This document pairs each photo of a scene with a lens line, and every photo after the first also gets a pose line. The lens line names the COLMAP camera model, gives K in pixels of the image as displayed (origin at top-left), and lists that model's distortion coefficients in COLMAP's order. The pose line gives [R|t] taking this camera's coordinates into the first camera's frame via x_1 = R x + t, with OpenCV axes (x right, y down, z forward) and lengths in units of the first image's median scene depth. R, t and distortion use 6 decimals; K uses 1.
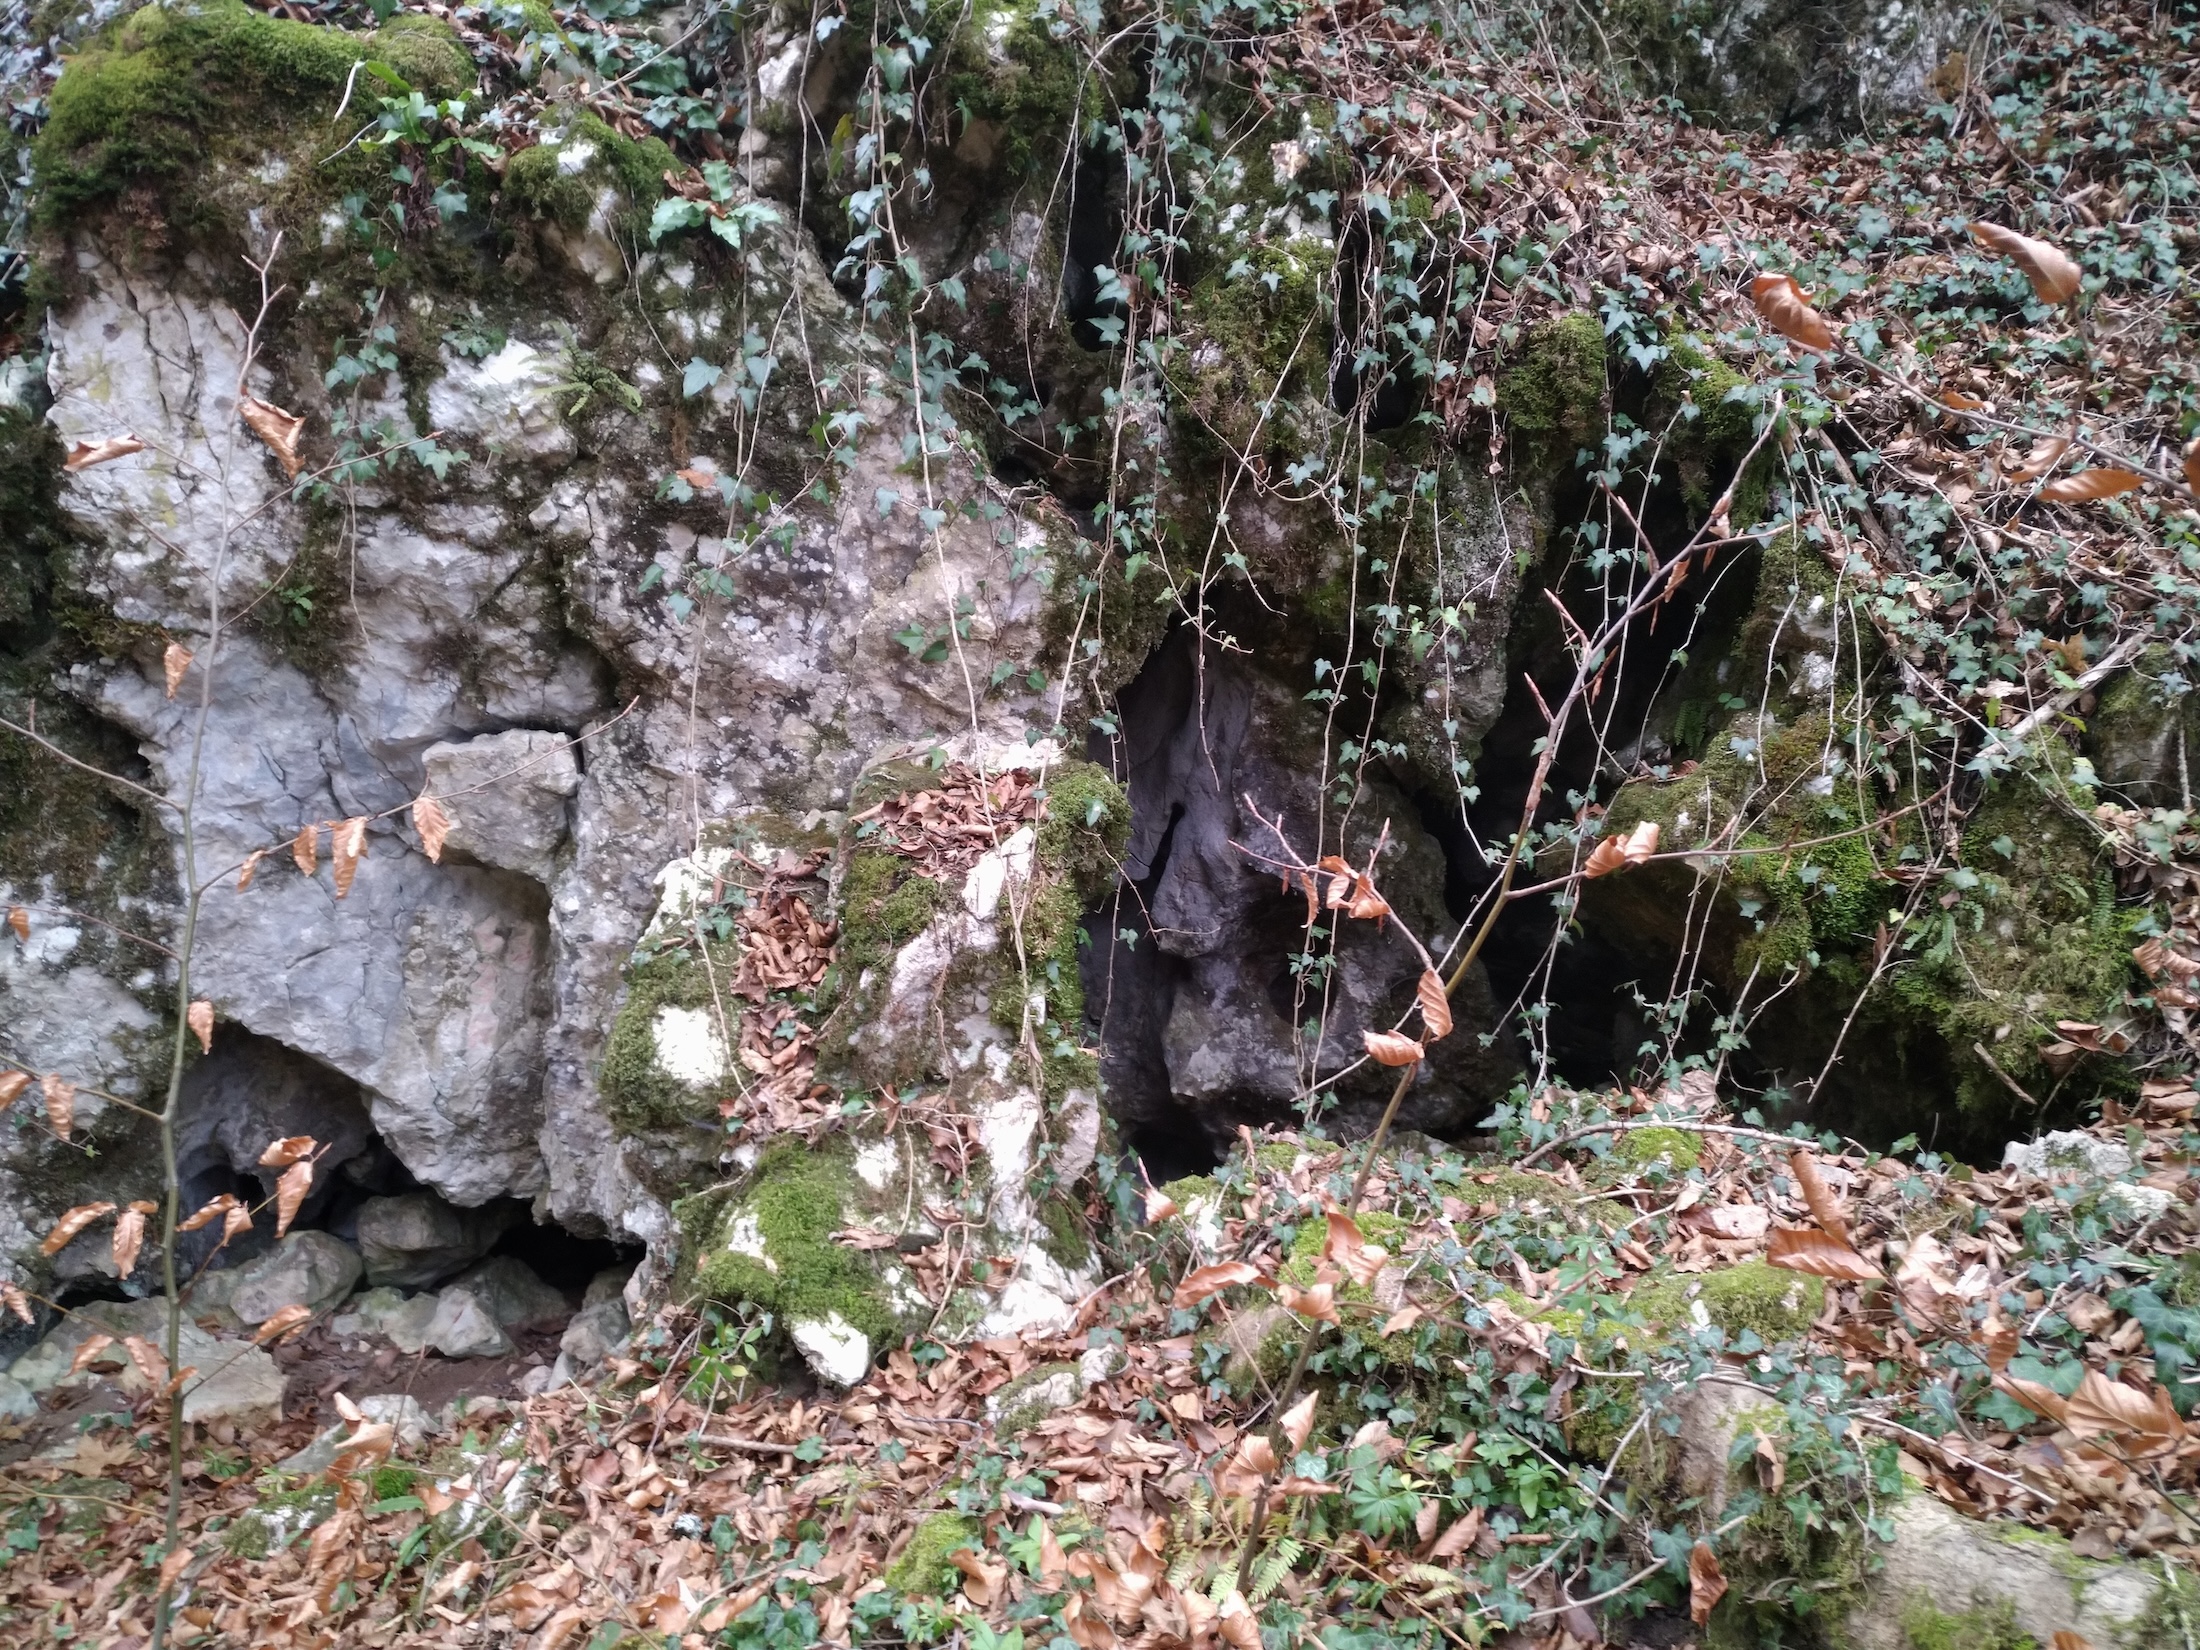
lens RADIAL K [[1750.5, 0, 1100.1], [0, 1750.5, 818.0], [0, 0, 1]] dist [-0.024655, 0.081747]
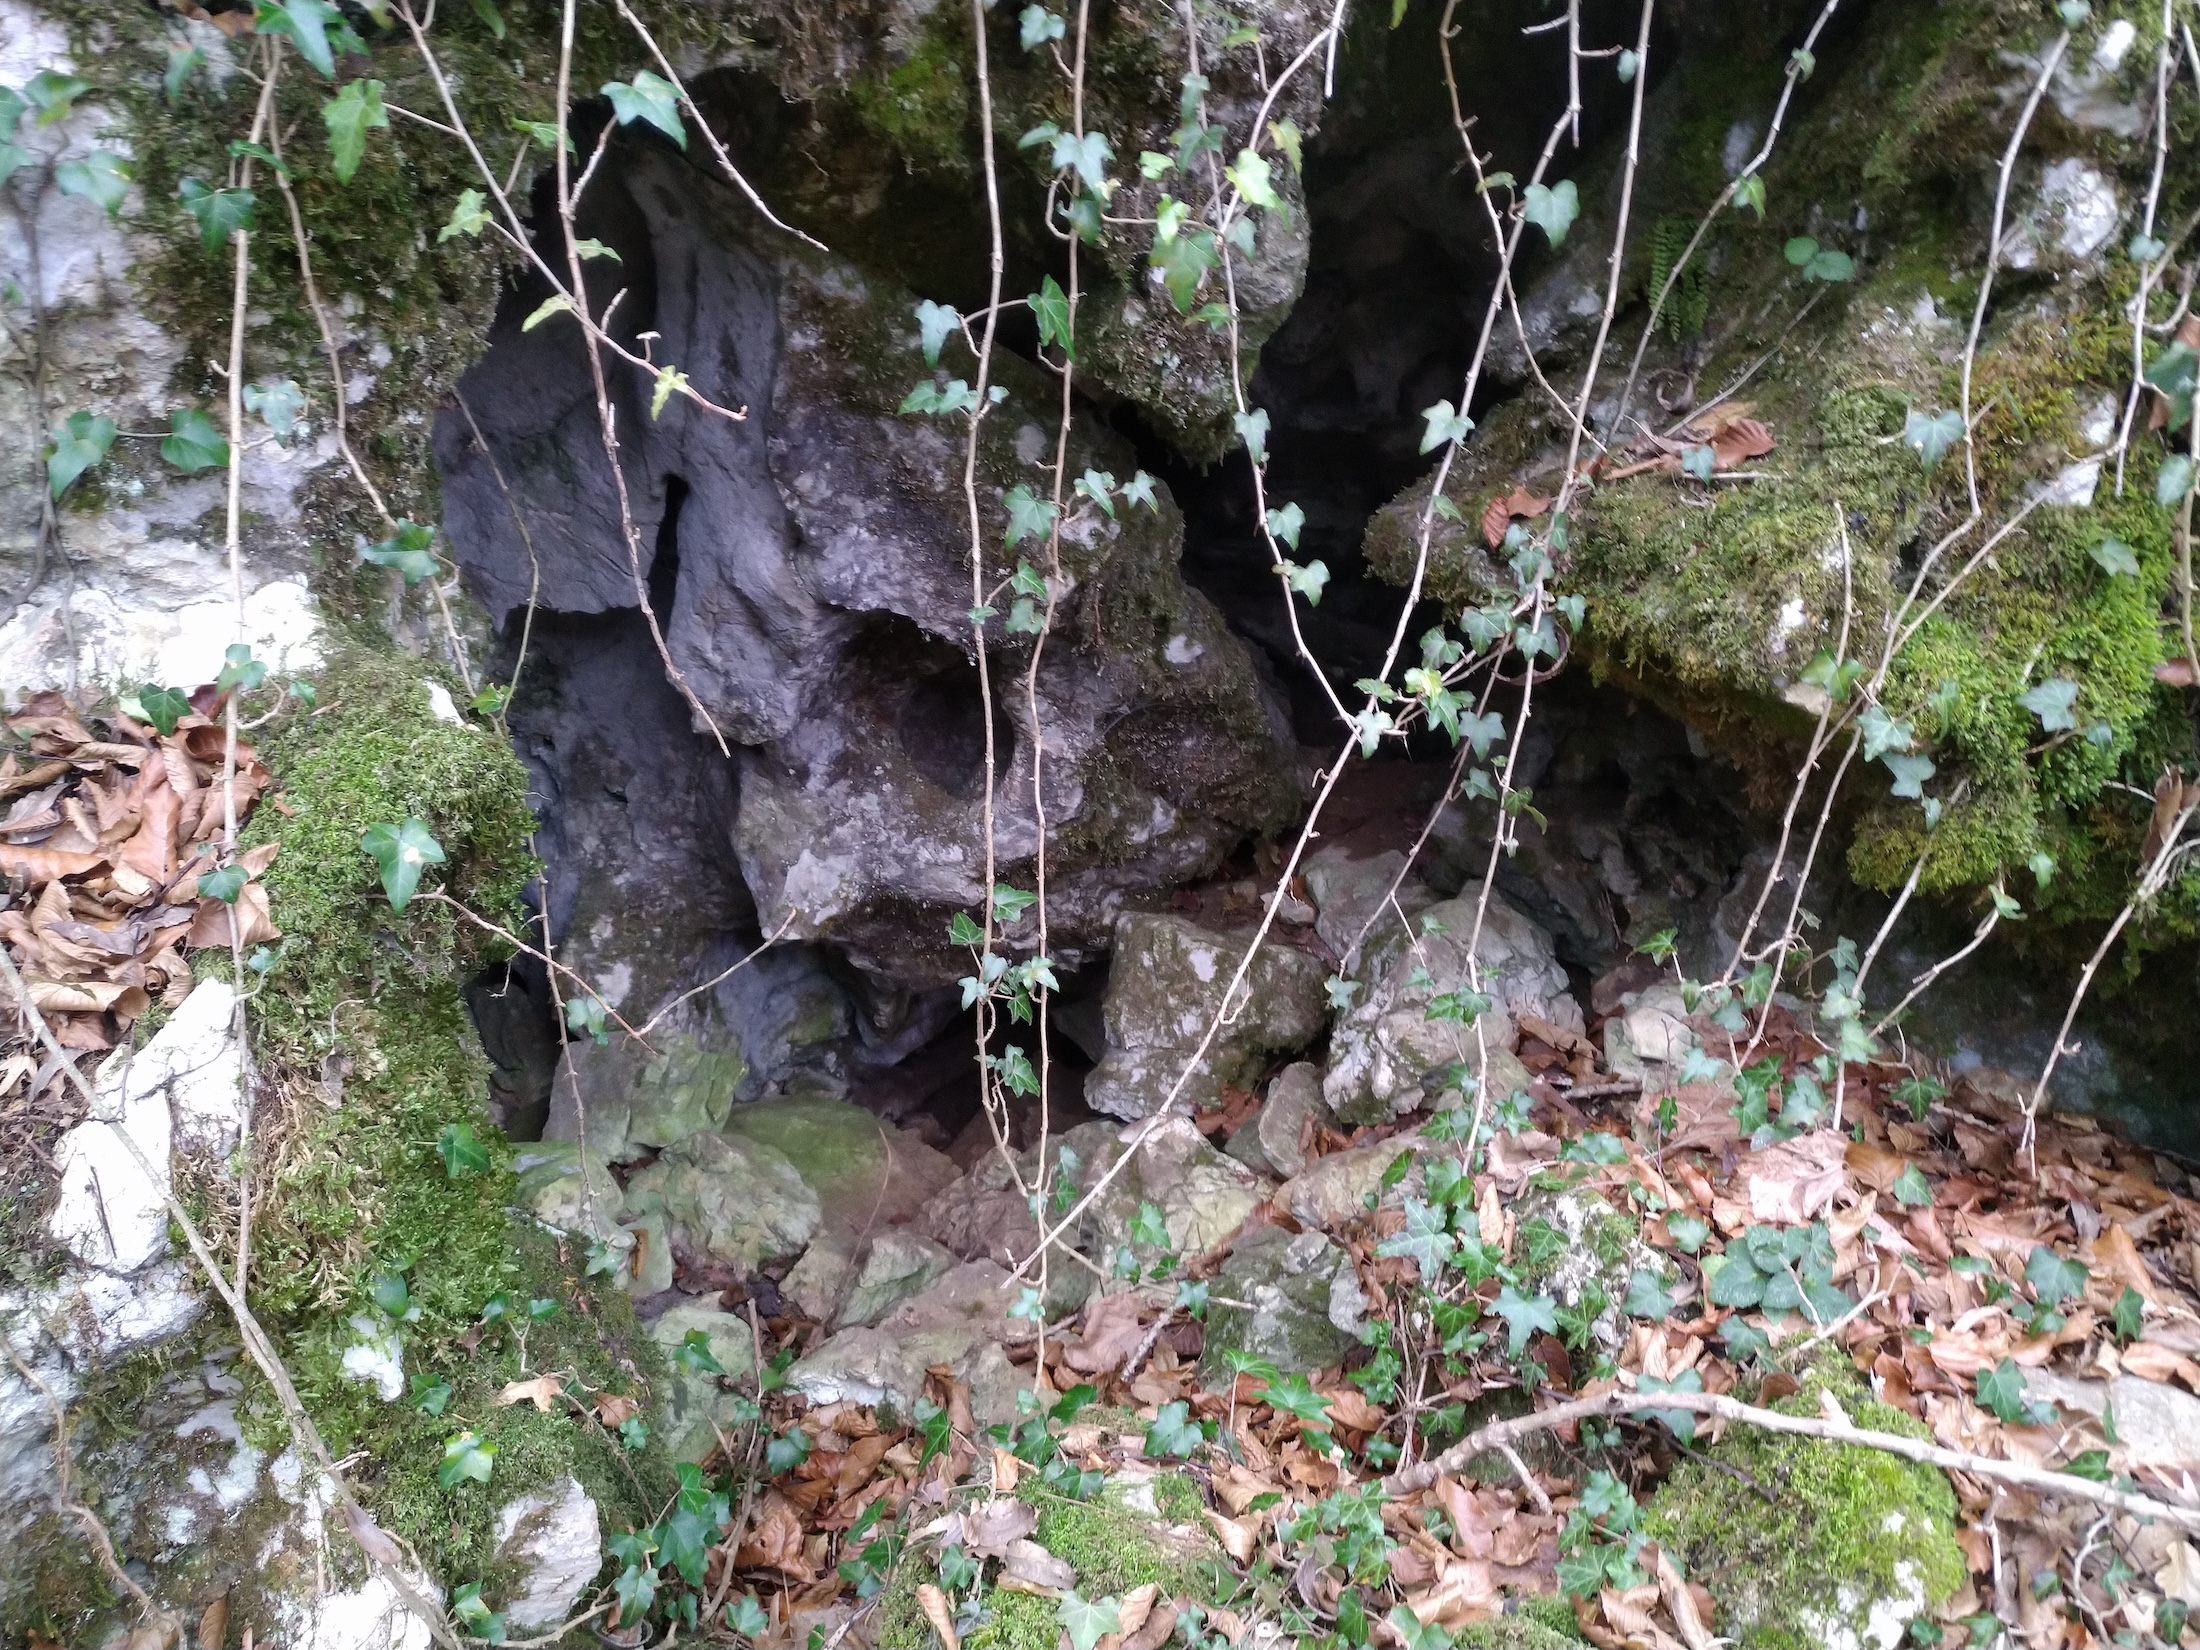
lens RADIAL K [[1729.0, 0, 1116.9], [0, 1729.0, 823.4], [0, 0, 1]] dist [0.031284, -0.003651]
pose [[0.965137, -0.187317, 0.182818, 0.073311], [0.099523, 0.908625, 0.405582, -0.140021], [-0.242085, -0.373248, 0.895590, 0.594416]]
